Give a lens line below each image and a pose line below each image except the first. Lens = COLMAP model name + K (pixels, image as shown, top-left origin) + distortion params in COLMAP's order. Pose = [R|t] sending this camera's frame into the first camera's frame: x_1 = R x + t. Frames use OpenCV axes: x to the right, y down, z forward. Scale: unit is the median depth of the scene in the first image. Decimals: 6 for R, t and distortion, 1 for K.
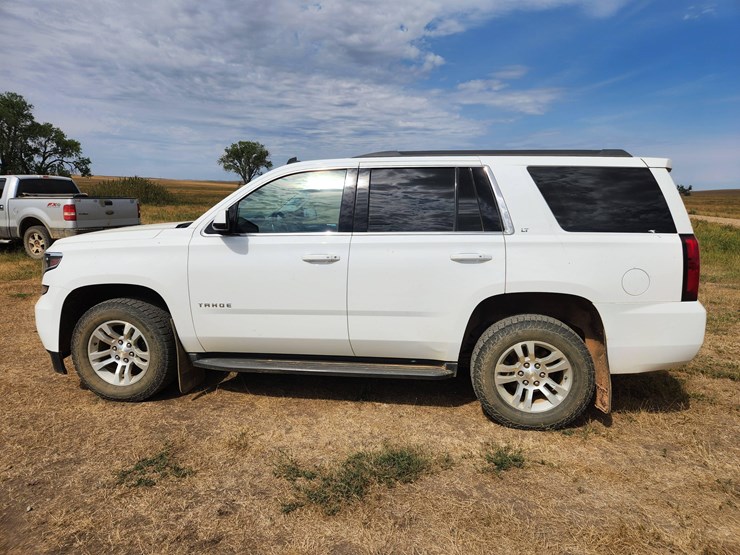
lens RADIAL K [[491.6, 0, 374.2], [0, 491.6, 281.5], [0, 0, 1]] dist [0.060815, -0.047531]
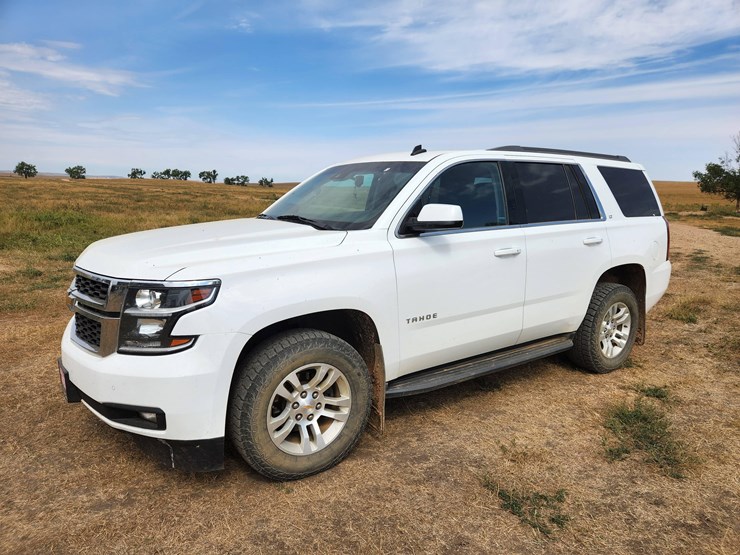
lens RADIAL K [[508.4, 0, 383.4], [0, 508.4, 276.3], [0, 0, 1]] dist [0.087580, -0.055158]
pose [[0.727006, -0.108579, 0.677992, -0.955799], [0.105090, 0.993380, 0.046401, -0.070453], [-0.678542, 0.037517, 0.733603, 0.405263]]
